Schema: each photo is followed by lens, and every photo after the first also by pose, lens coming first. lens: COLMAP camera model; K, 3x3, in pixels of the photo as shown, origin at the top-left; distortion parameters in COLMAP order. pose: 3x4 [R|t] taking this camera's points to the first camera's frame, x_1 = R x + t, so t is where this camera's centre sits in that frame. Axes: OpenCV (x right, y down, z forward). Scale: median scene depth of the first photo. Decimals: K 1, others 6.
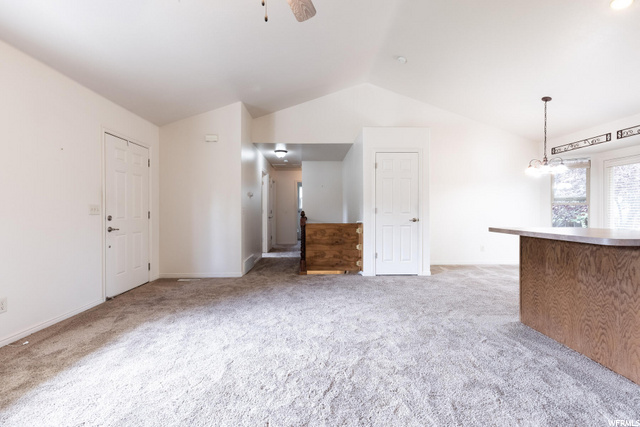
lens RADIAL K [[286.2, 0, 322.2], [0, 286.2, 212.4], [0, 0, 1]] dist [0.010457, -0.001994]
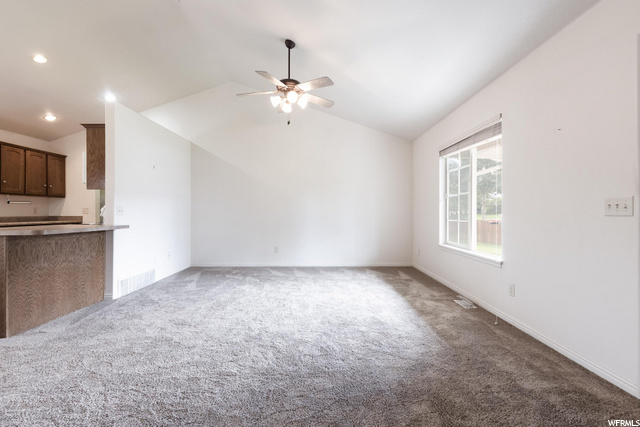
lens RADIAL K [[286.2, 0, 320.7], [0, 286.2, 212.5], [0, 0, 1]] dist [0.010457, -0.001994]
pose [[-0.999287, 0.002590, 0.037677, -0.190696], [0.002696, 0.999993, 0.002757, -0.001512], [-0.037669, 0.002857, -0.999286, 1.162097]]
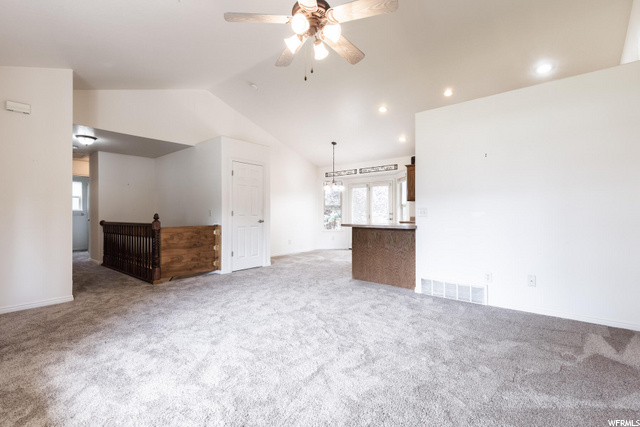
lens RADIAL K [[286.2, 0, 322.5], [0, 286.2, 213.0], [0, 0, 1]] dist [0.010457, -0.001994]
pose [[0.666358, 0.003477, 0.745624, -0.438993], [0.002744, 0.999971, -0.007115, 0.000995], [-0.745627, 0.006787, 0.666329, -0.000894]]
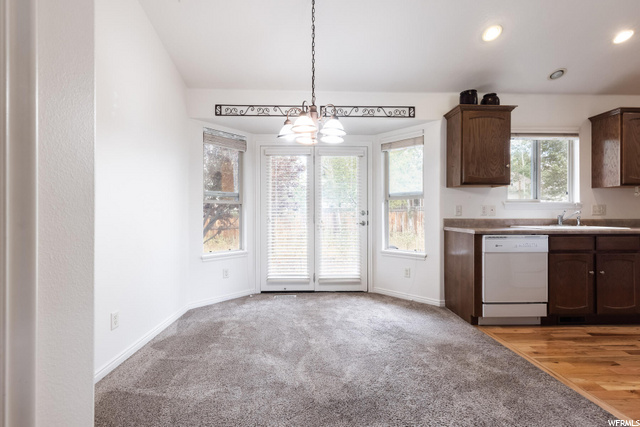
lens RADIAL K [[286.2, 0, 322.7], [0, 286.2, 212.4], [0, 0, 1]] dist [0.010457, -0.001994]
pose [[0.002241, 0.005167, 0.999984, 0.280777], [0.004524, 0.999976, -0.005177, -0.002712], [-0.999987, 0.004536, 0.002218, 0.987713]]
